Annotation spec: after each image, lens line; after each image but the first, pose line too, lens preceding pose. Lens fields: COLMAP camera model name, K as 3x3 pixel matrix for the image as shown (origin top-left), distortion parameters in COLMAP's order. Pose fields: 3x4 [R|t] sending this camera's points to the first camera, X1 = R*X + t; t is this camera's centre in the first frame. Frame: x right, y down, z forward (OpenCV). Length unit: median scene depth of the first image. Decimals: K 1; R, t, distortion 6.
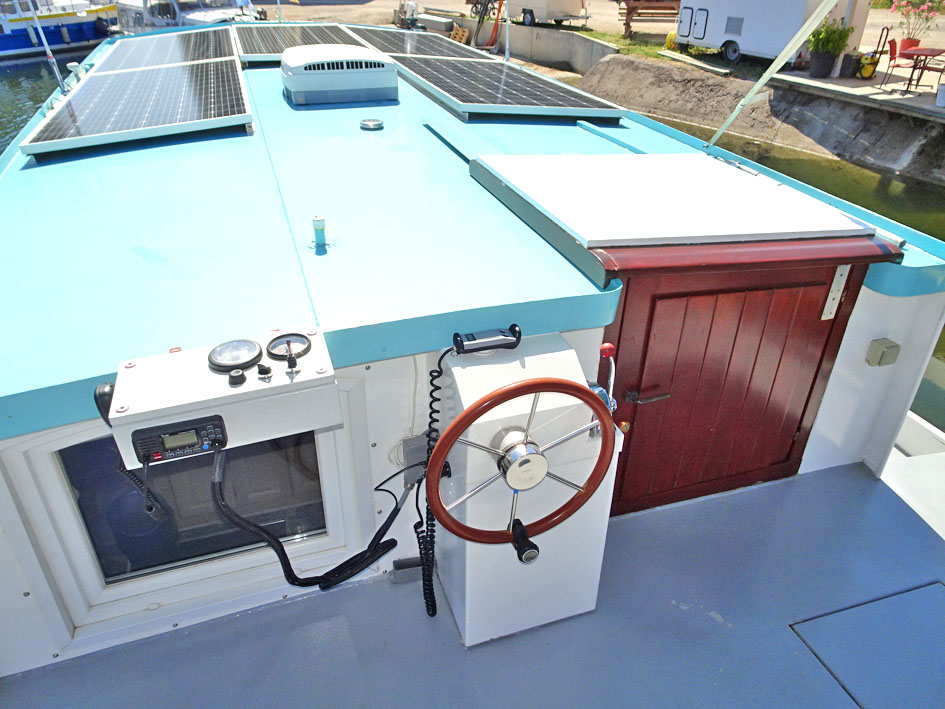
lens RADIAL K [[661.3, 0, 473.1], [0, 661.3, 356.3], [0, 0, 1]] dist [0.000350, -0.003292]
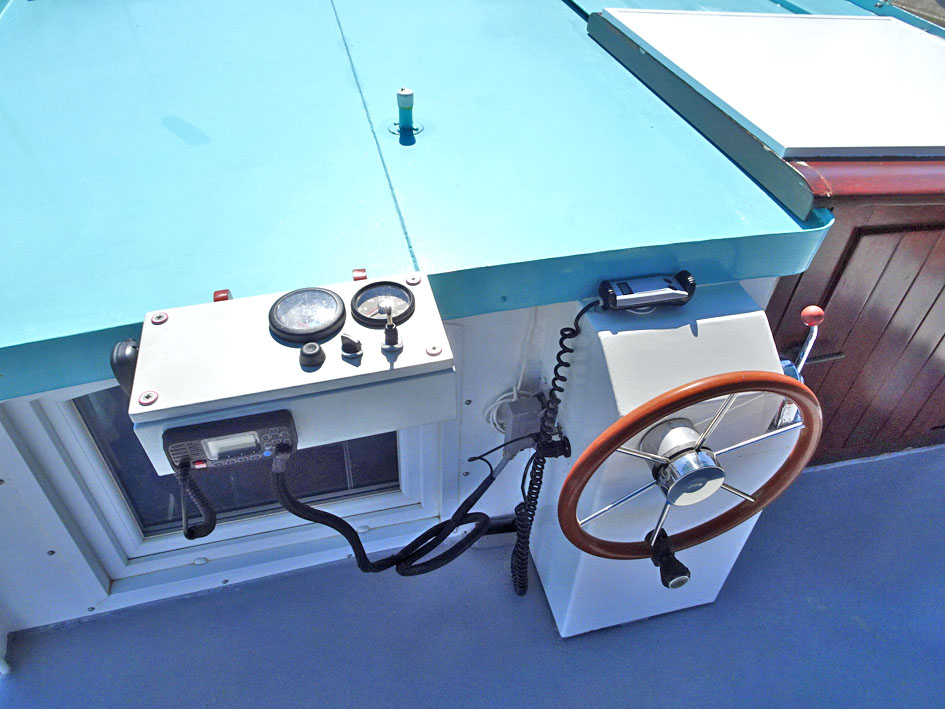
lens RADIAL K [[661.3, 0, 470.8], [0, 661.3, 350.6], [0, 0, 1]] dist [0.000350, -0.003292]
pose [[0.996244, 0.069977, -0.051010, -0.125646], [-0.058857, 0.979260, 0.193873, -0.089325], [0.063518, -0.190142, 0.979700, 0.270968]]
